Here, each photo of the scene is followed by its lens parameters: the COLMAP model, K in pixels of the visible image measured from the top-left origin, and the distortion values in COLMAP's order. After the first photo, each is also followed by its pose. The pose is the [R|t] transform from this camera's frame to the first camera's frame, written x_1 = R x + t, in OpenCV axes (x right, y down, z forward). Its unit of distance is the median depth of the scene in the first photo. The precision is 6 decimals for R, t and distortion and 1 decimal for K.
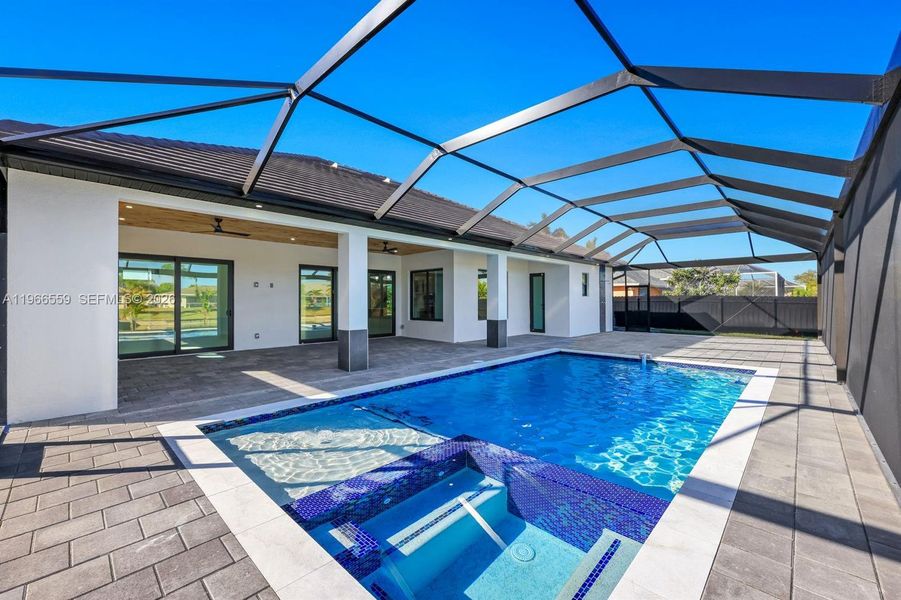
lens RADIAL K [[370.9, 0, 442.4], [0, 370.9, 300.7], [0, 0, 1]] dist [-0.004016, 0.001095]
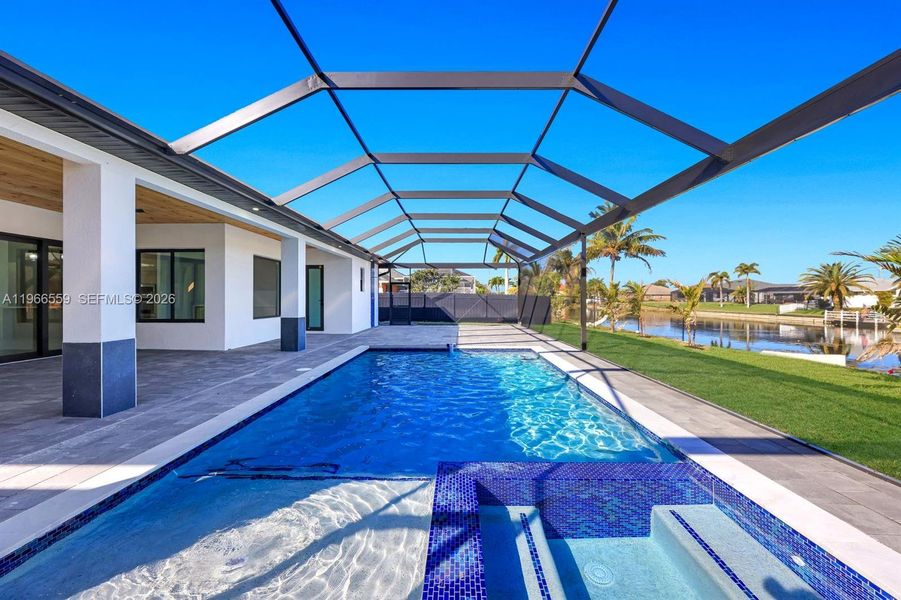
lens RADIAL K [[370.9, 0, 452.8], [0, 370.9, 298.4], [0, 0, 1]] dist [-0.004016, 0.001095]
pose [[0.724318, 0.003243, 0.689458, -0.168598], [-0.003156, 0.999994, -0.001388, 0.009473], [-0.689459, -0.001171, 0.724324, 0.161490]]
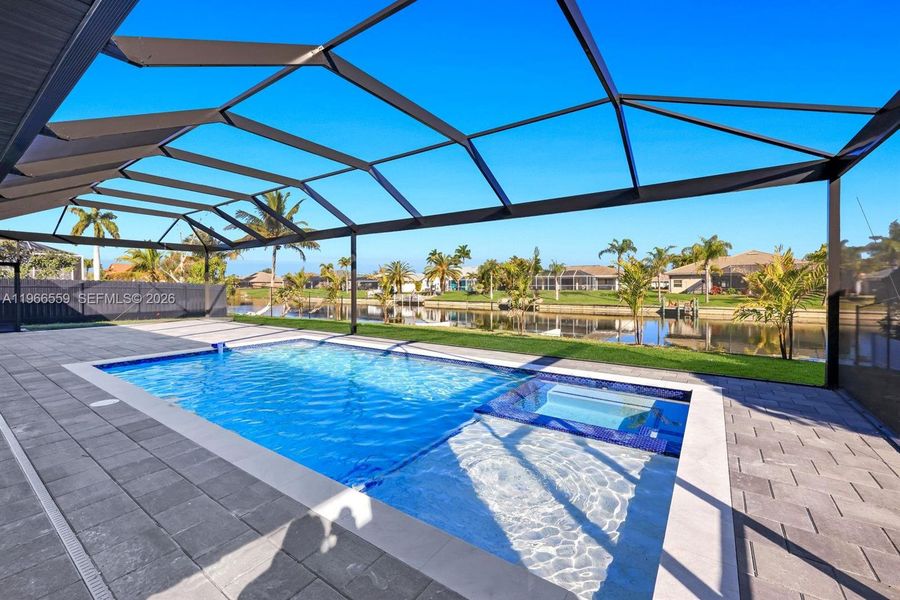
lens RADIAL K [[370.5, 0, 451.6], [0, 370.5, 294.9], [0, 0, 1]] dist [-0.004016, 0.001095]
pose [[-0.159911, -0.021823, 0.986890, -0.367804], [0.000466, 0.999754, 0.022183, 0.002942], [-0.987131, 0.004007, -0.159862, 0.464673]]
